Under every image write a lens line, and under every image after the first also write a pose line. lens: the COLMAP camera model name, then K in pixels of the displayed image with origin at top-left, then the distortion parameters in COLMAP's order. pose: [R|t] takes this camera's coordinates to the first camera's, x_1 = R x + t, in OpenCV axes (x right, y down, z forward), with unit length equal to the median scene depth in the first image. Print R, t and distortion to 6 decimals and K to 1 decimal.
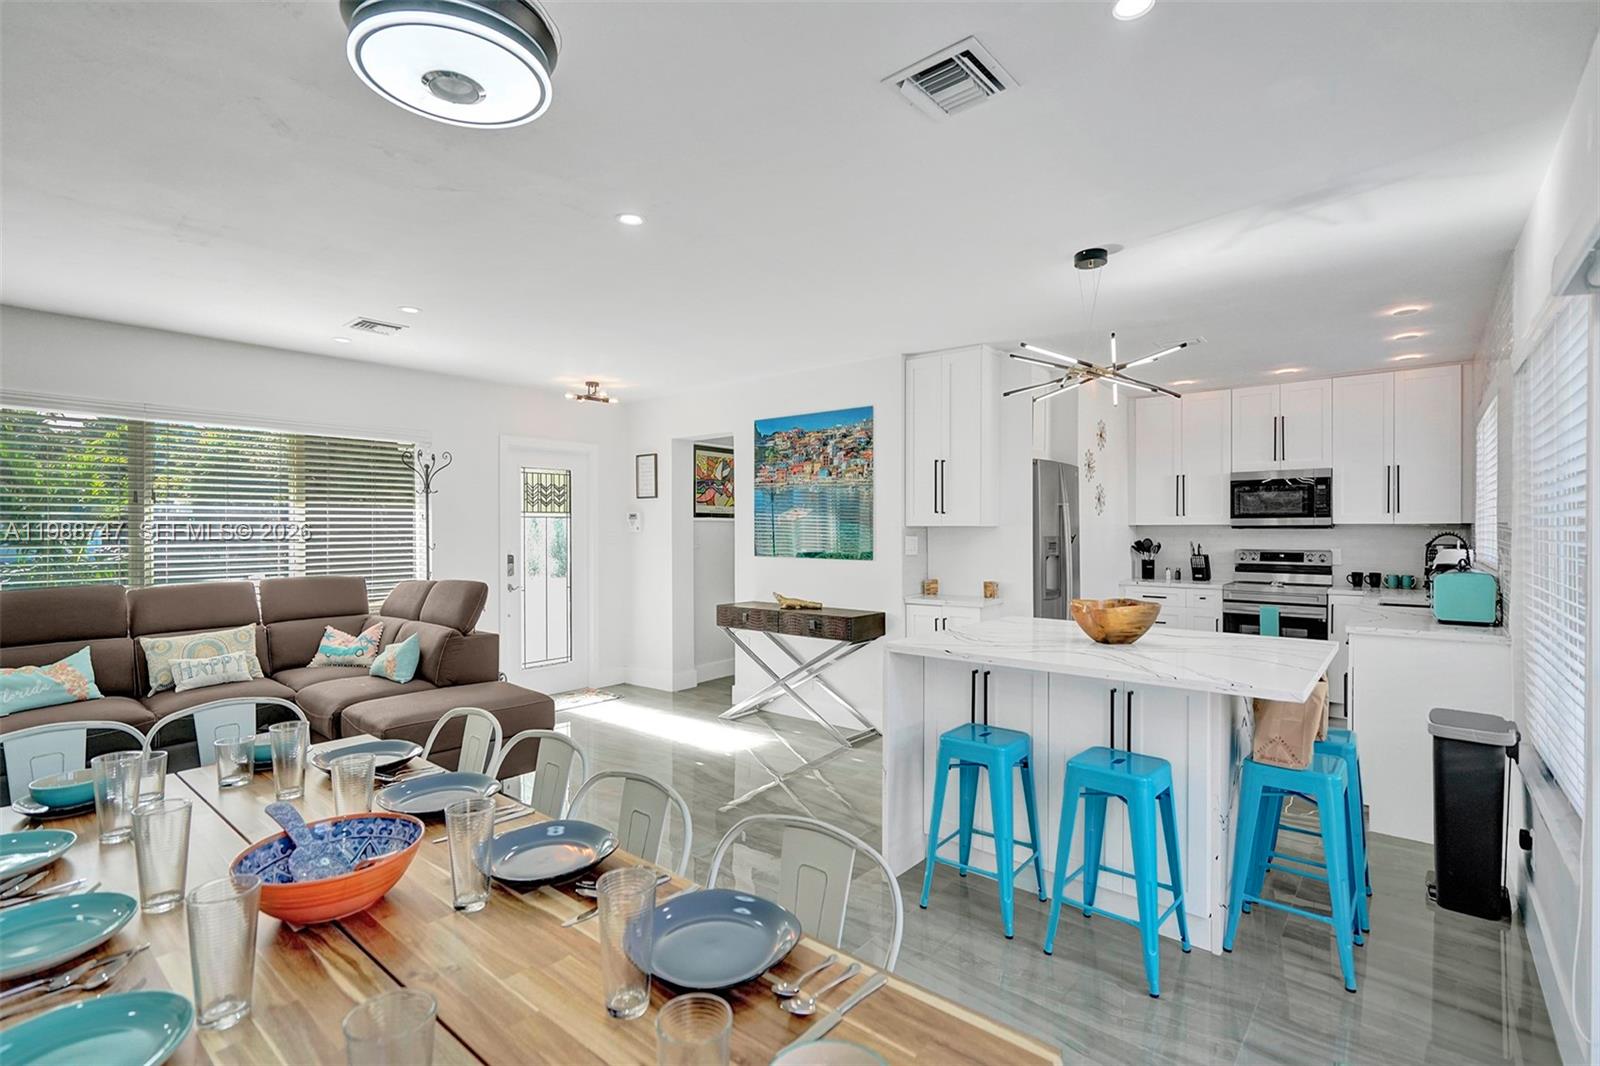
lens RADIAL K [[740.9, 0, 802.3], [0, 740.9, 521.9], [0, 0, 1]] dist [-0.001704, 0.000002]
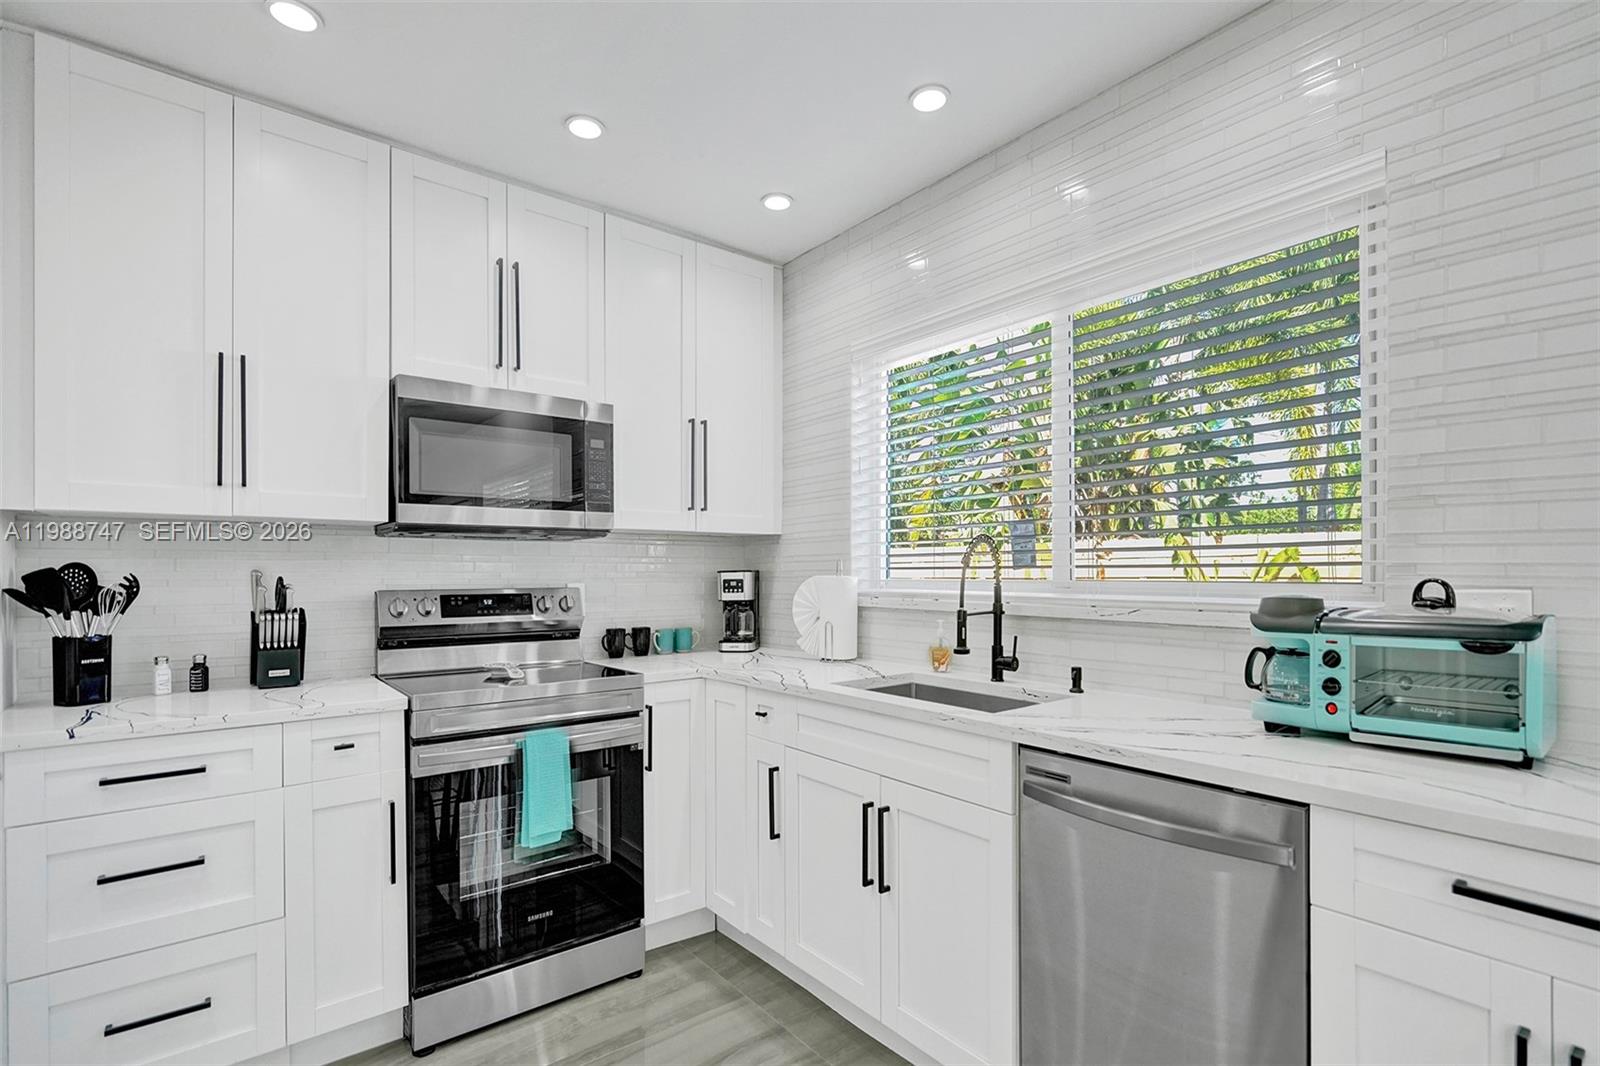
lens RADIAL K [[750.5, 0, 802.2], [0, 750.5, 570.6], [0, 0, 1]] dist [-0.001541, 0.000229]
pose [[0.202812, 0.000433, 0.979218, 0.276815], [-0.003843, 0.999993, 0.000354, 0.028293], [-0.979210, -0.003835, 0.202813, 0.771828]]
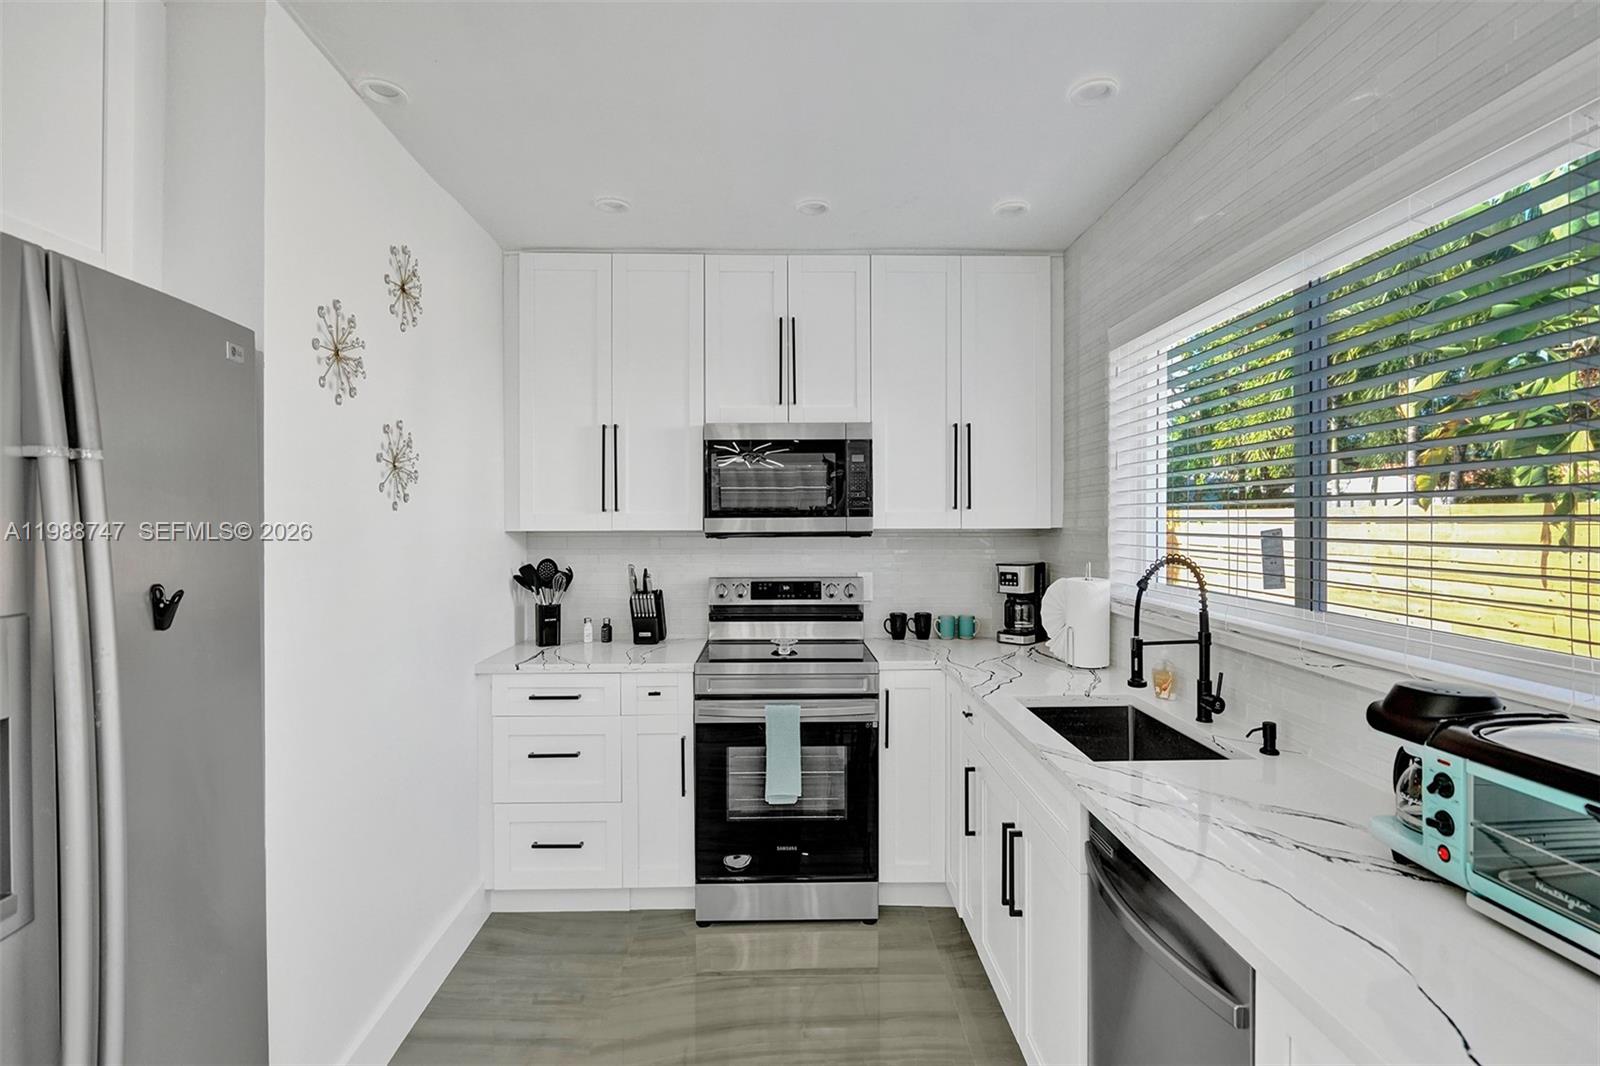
lens RADIAL K [[740.9, 0, 802.3], [0, 740.9, 521.9], [0, 0, 1]] dist [-0.001704, 0.000002]
pose [[0.756547, -0.005796, 0.653914, 0.323933], [-0.000810, 0.999952, 0.009801, -0.007265], [-0.653939, -0.007944, 0.756506, 0.618842]]
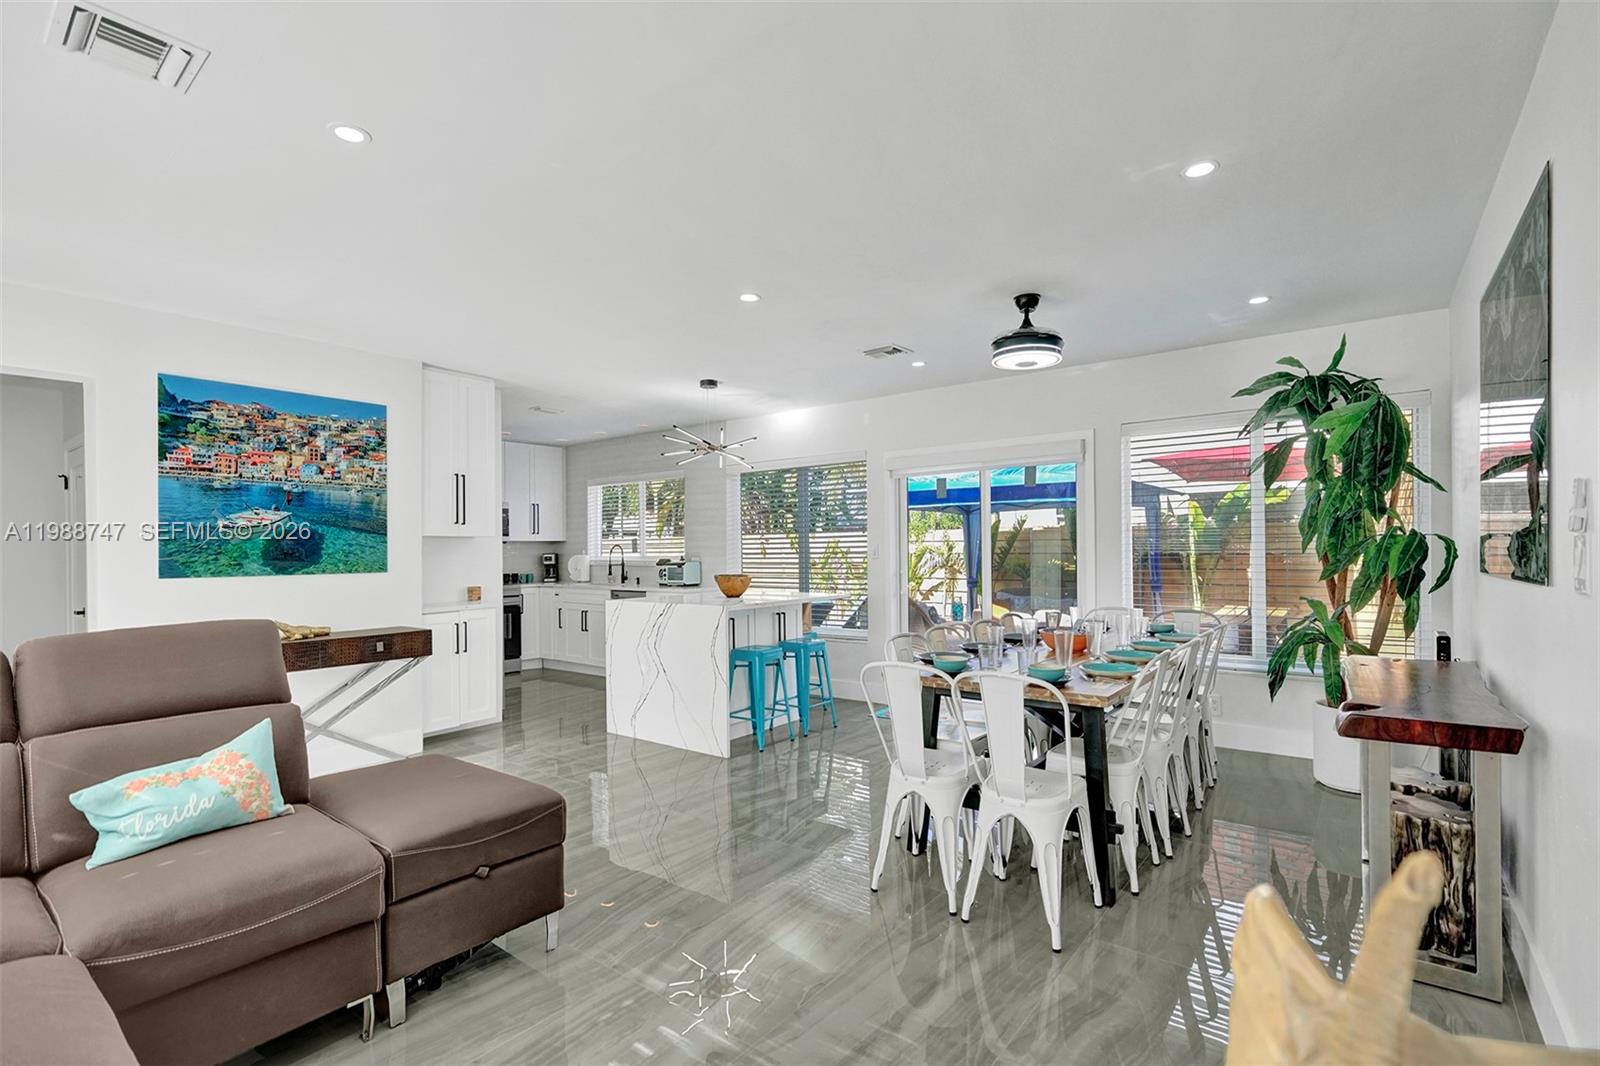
lens RADIAL K [[740.0, 0, 806.8], [0, 740.0, 544.6], [0, 0, 1]] dist [-0.001266, 0.000313]
pose [[-0.040922, 0.008335, 0.999128, -0.756812], [0.001732, 0.999964, -0.008271, 0.022959], [-0.999161, 0.001392, -0.040934, 0.457664]]
